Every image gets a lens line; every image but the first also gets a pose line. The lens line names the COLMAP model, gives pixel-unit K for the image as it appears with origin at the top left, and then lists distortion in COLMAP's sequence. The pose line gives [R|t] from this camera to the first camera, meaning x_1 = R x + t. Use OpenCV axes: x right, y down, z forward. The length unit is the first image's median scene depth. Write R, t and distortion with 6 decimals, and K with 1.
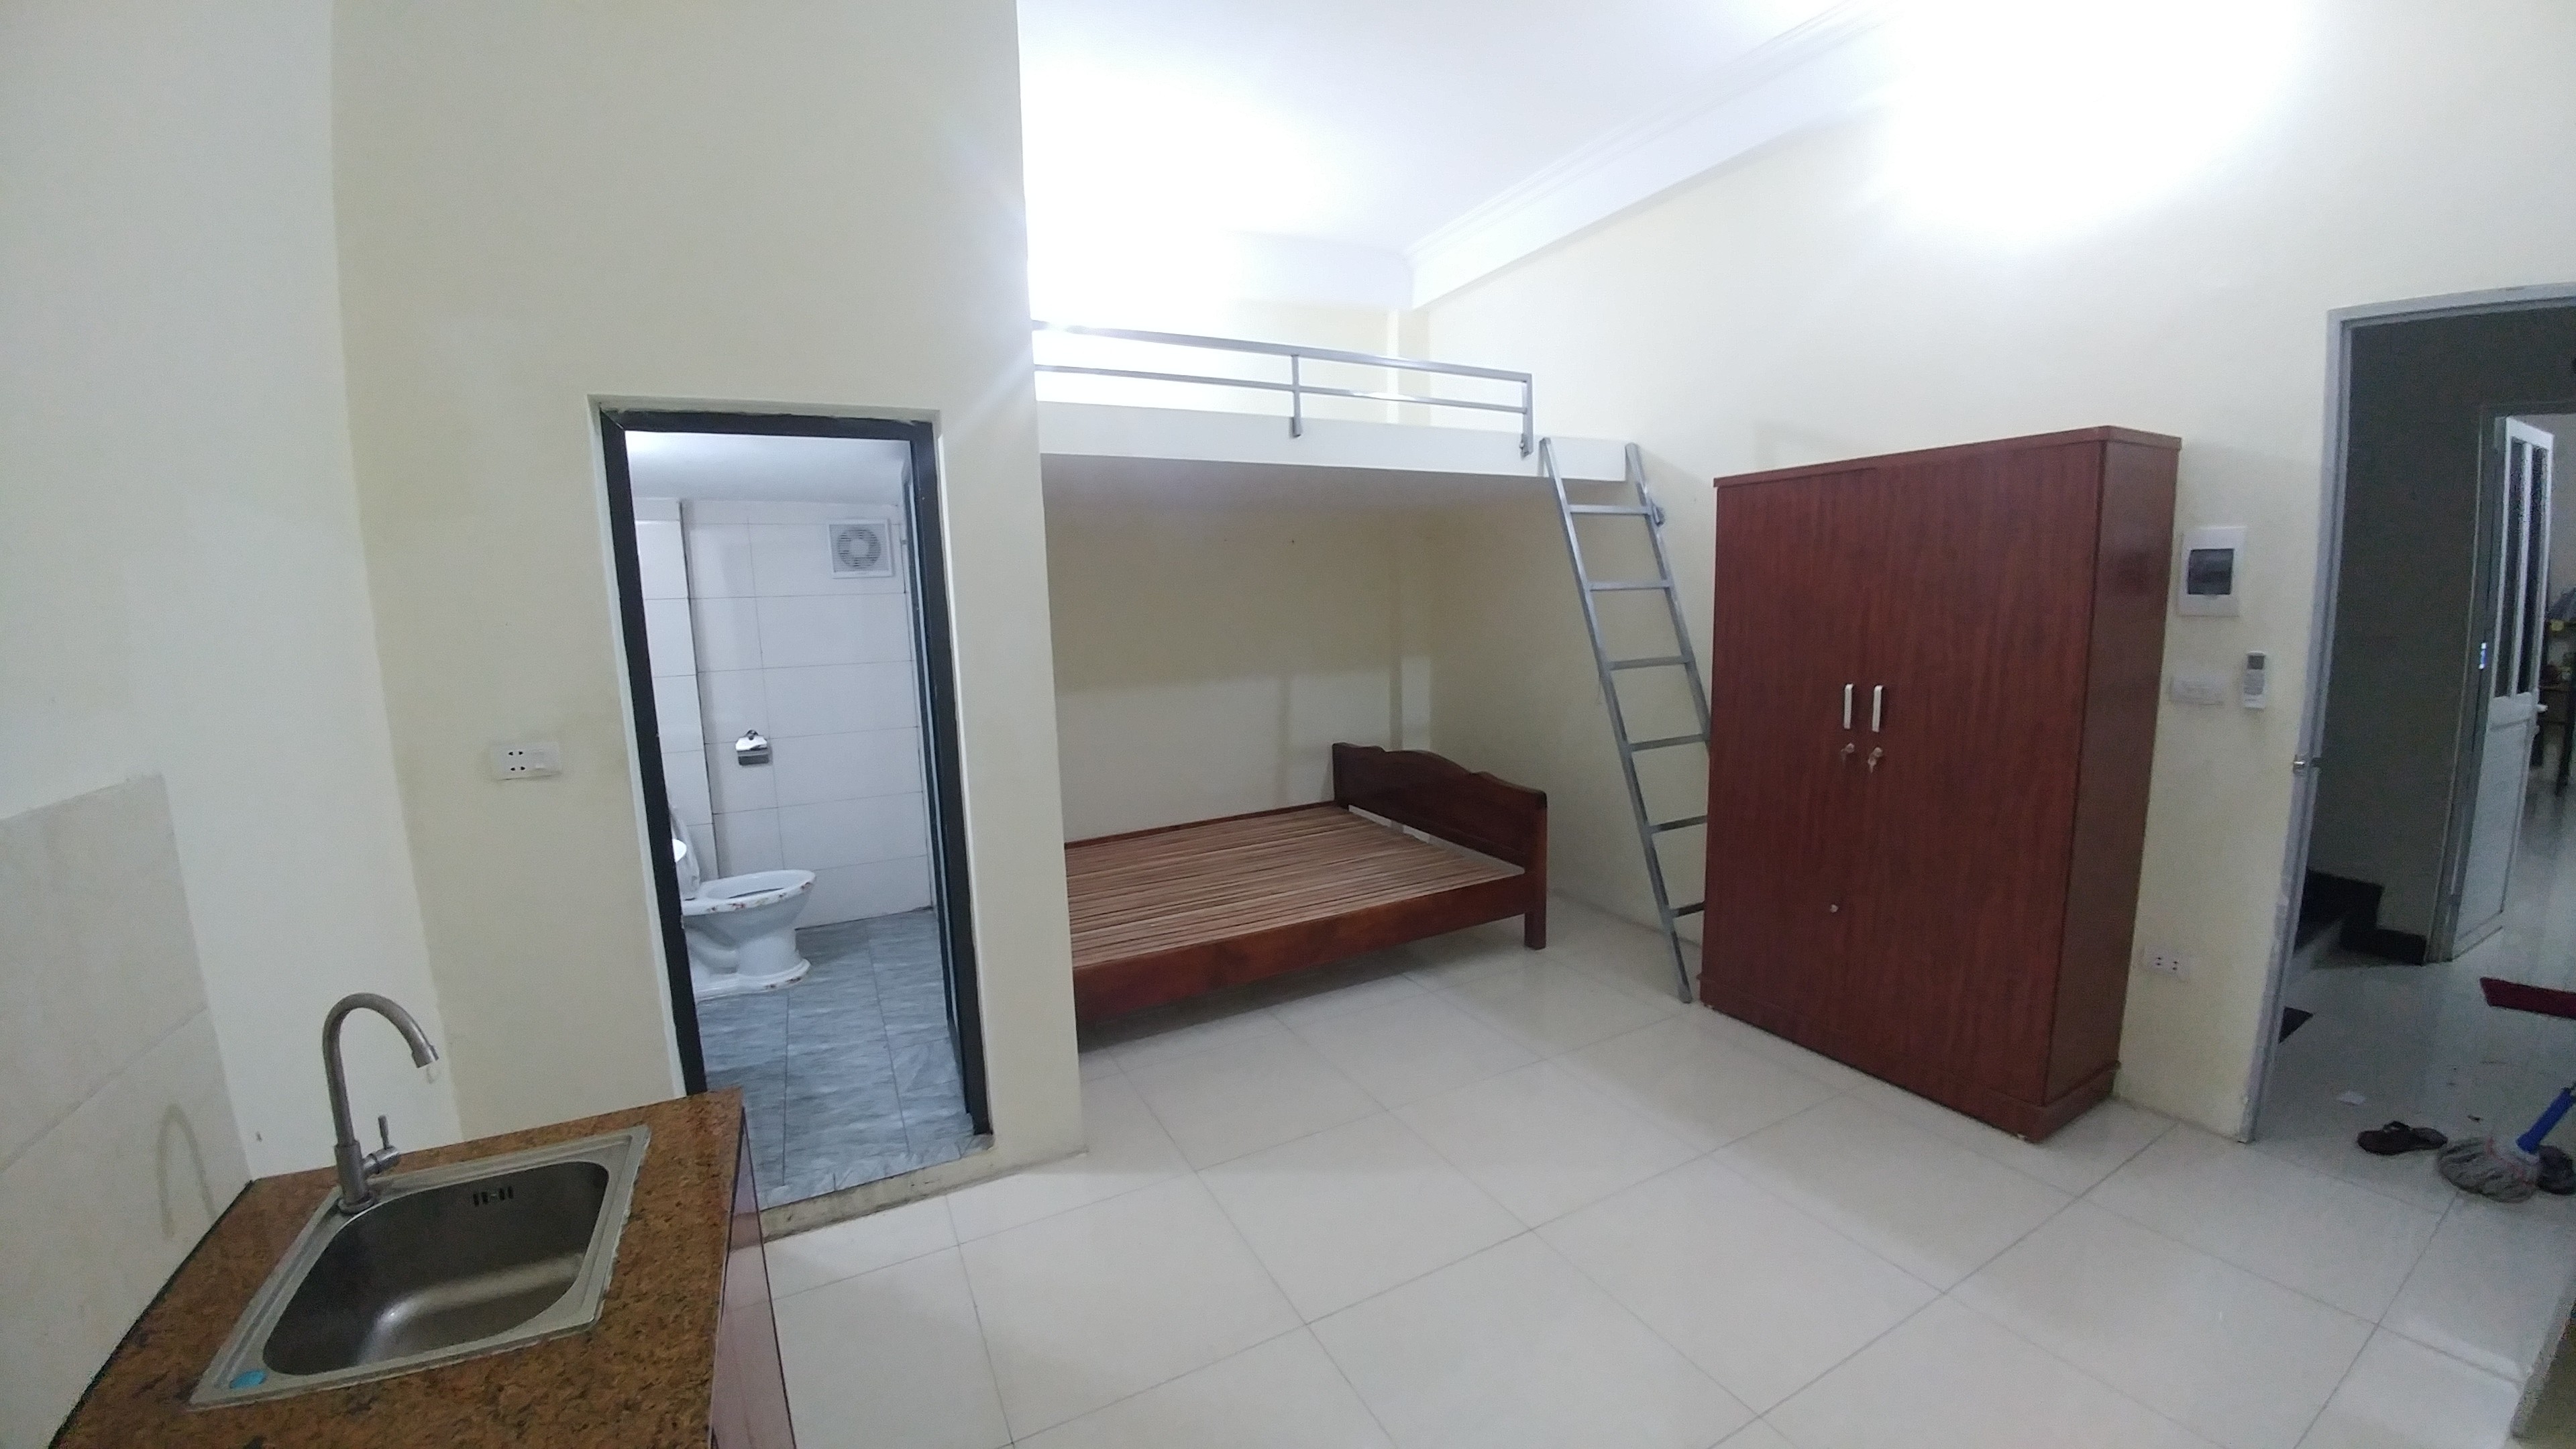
lens RADIAL K [[952.6, 0, 1274.3], [0, 952.6, 731.9], [0, 0, 1]] dist [-0.016278, -0.018560]
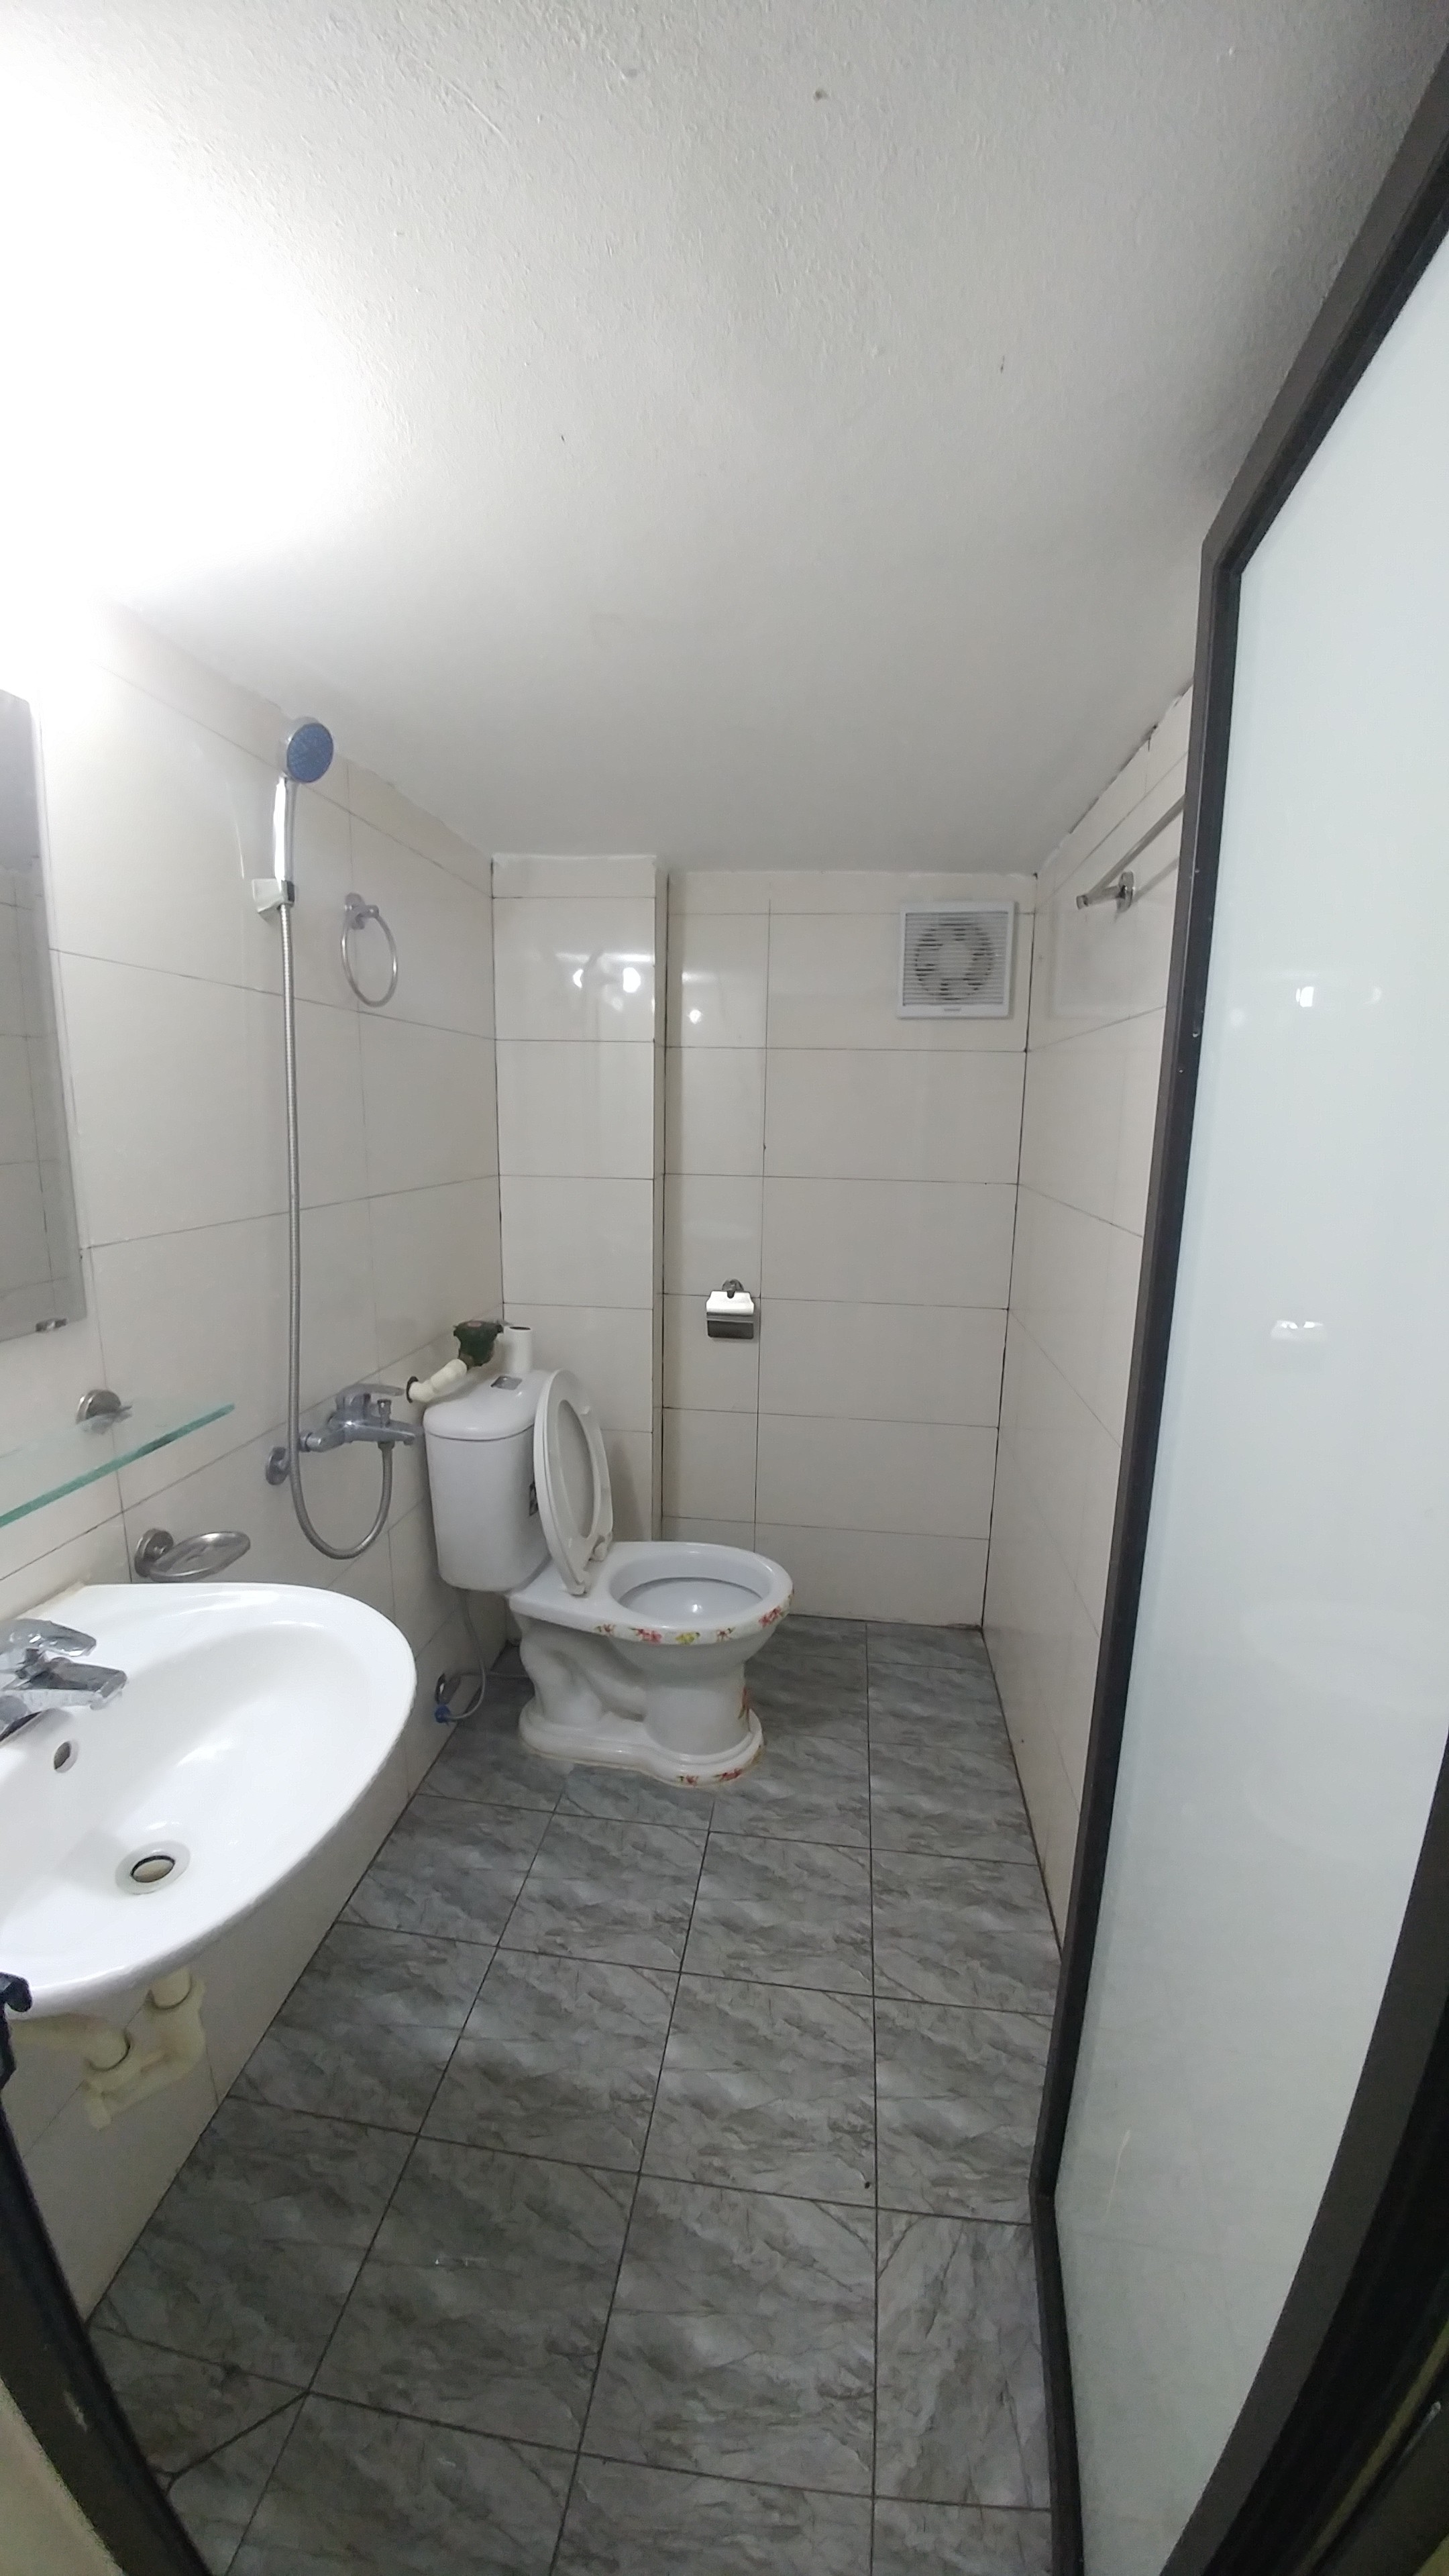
lens RADIAL K [[952.6, 0, 724.5], [0, 952.6, 1288.0], [0, 0, 1]] dist [-0.016278, -0.018560]
pose [[0.830679, 0.149140, -0.536405, -0.246033], [-0.120749, 0.988782, 0.087924, -0.048894], [0.543500, -0.008266, 0.839368, 0.513574]]
